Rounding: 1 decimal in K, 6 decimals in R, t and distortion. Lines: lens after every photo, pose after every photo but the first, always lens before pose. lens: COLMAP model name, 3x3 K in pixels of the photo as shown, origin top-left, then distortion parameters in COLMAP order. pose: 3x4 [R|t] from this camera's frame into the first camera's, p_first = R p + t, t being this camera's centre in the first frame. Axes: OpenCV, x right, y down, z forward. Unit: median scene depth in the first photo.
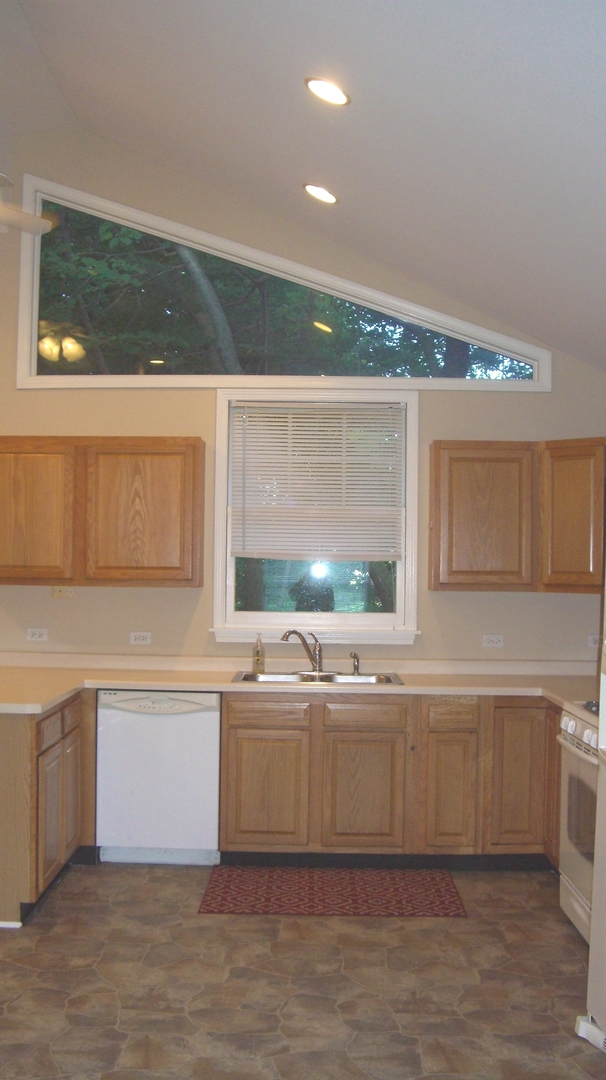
lens RADIAL K [[1168.4, 0, 303.4], [0, 1168.4, 538.9], [0, 0, 1]] dist [-0.169585, 0.000000]
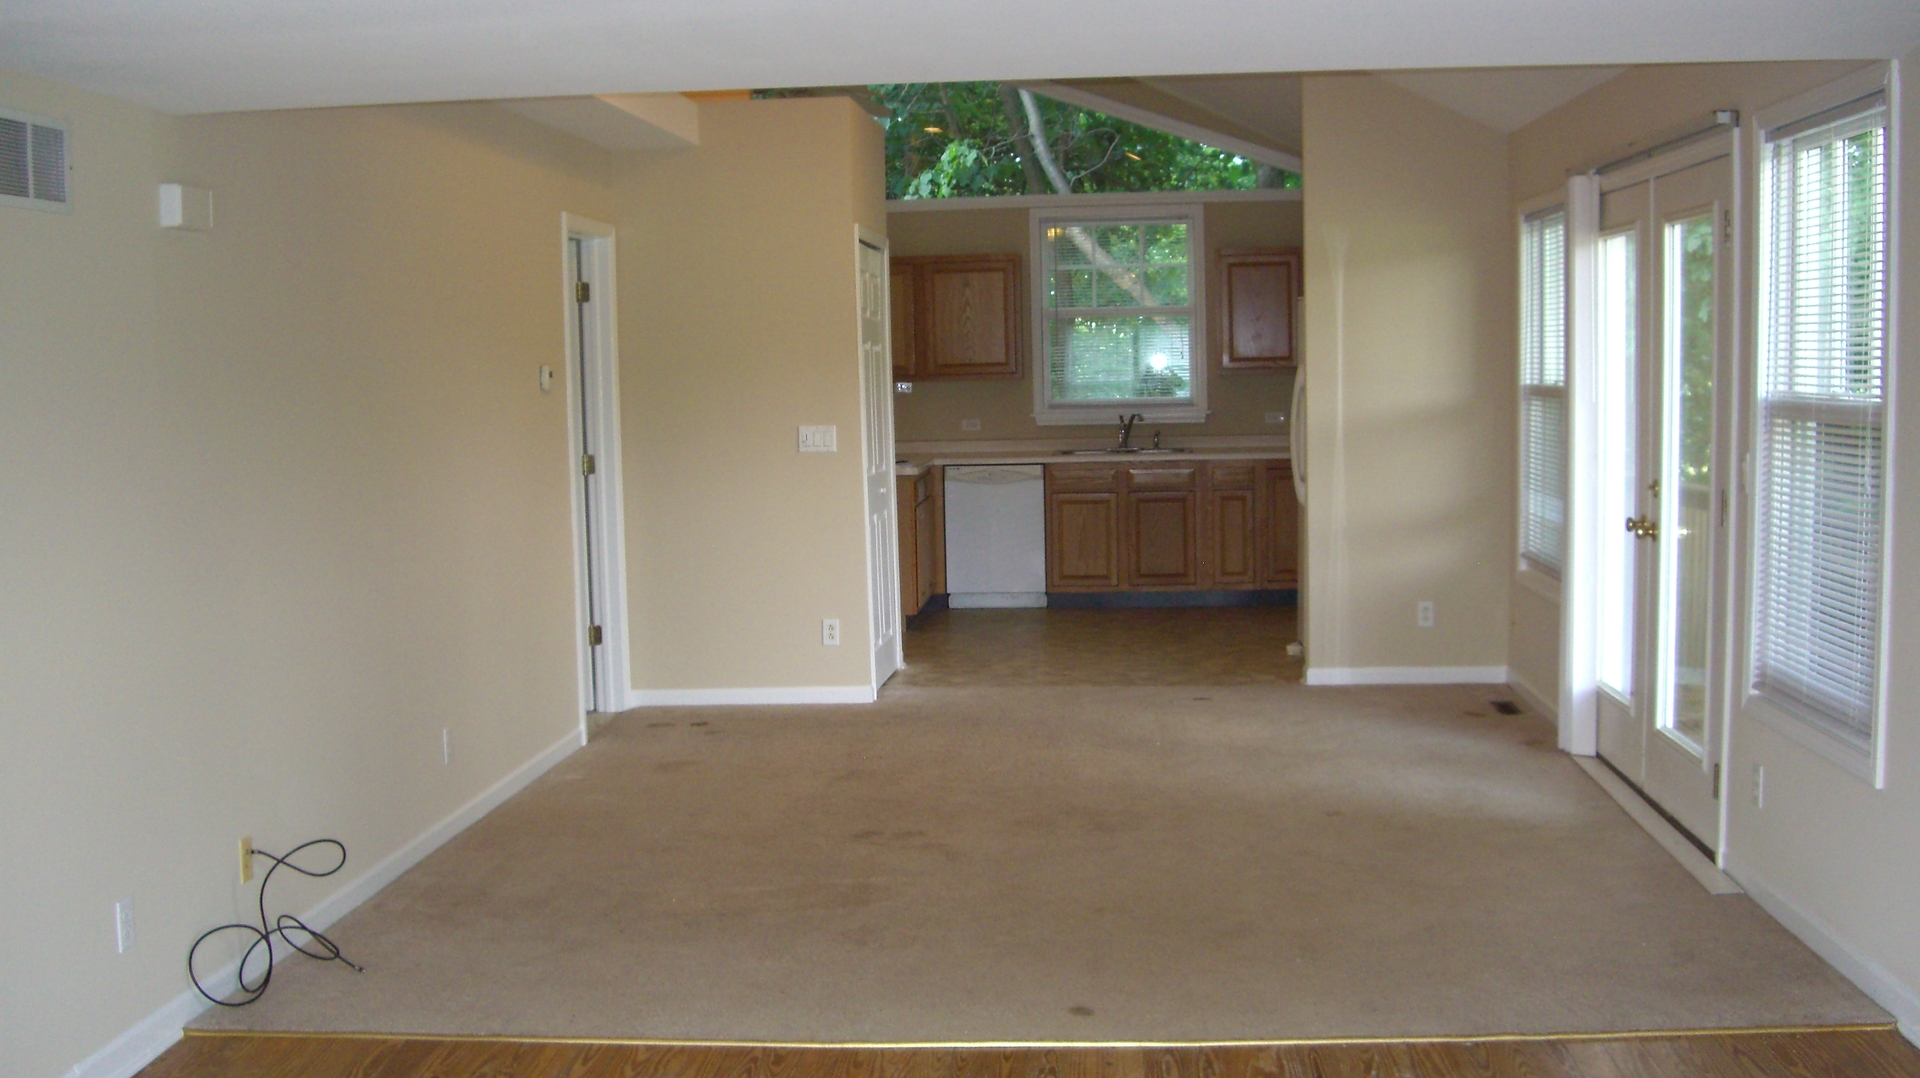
lens RADIAL K [[2077.1, 0, 959.1], [0, 2077.1, 539.9], [0, 0, 1]] dist [-0.169585, 0.000000]
pose [[0.993284, -0.030298, -0.111661, 0.083366], [0.044810, 0.990521, 0.129845, -0.078339], [0.106668, -0.133976, 0.985227, -1.189152]]
